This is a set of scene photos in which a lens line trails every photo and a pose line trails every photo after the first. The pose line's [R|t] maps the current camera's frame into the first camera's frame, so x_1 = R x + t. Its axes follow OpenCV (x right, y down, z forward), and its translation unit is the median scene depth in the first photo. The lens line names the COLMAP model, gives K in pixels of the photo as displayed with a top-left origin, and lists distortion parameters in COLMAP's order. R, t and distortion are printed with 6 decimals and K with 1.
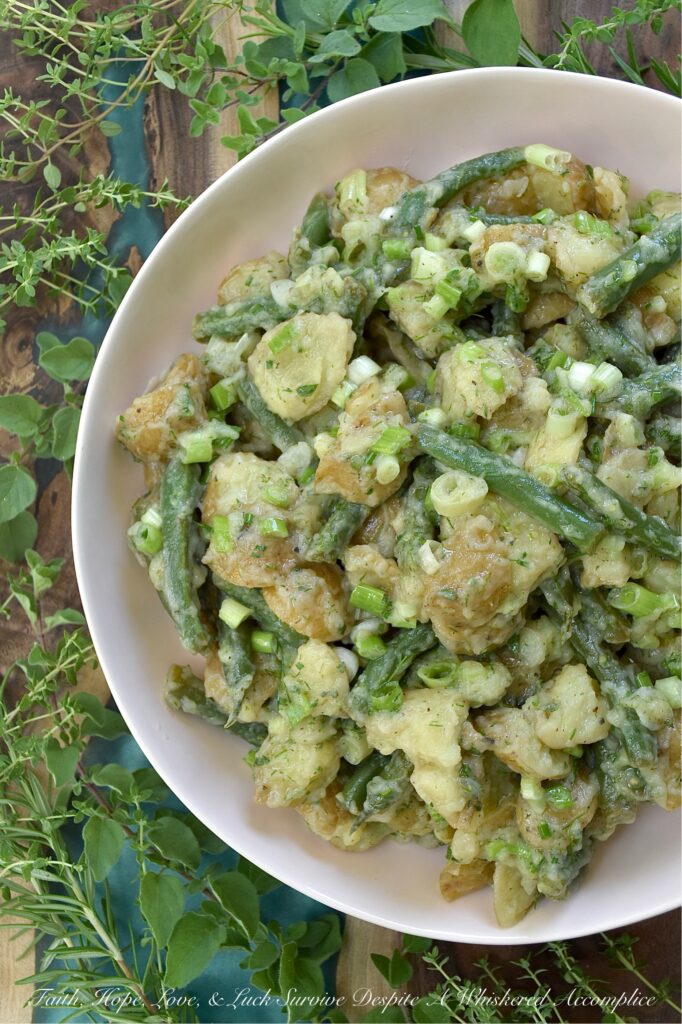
lens RADIAL K [[1110.8, 0, 341.0], [0, 1110.8, 512.0], [0, 0, 1]] dist [-0.101958, -0.004218]
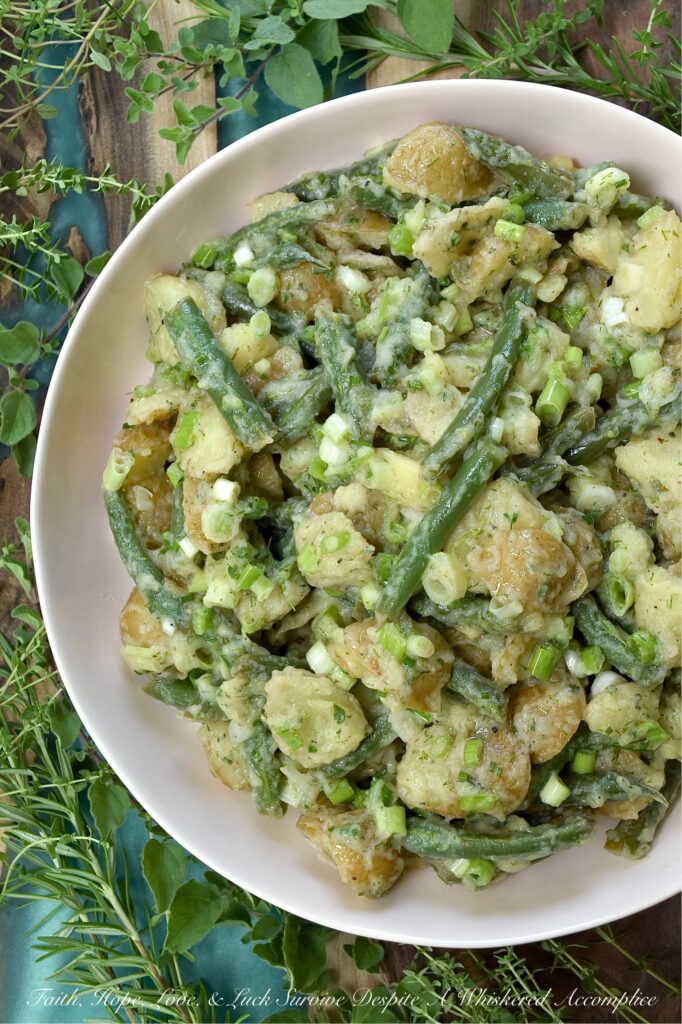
lens RADIAL K [[1331.4, 0, 341.0], [0, 1331.4, 512.0], [0, 0, 1]] dist [-0.011315, -0.014208]
pose [[0.027076, -0.999492, 0.016800, 0.136232], [0.997852, 0.026021, -0.060123, -0.038481], [0.059656, 0.018391, 0.998050, -0.236855]]
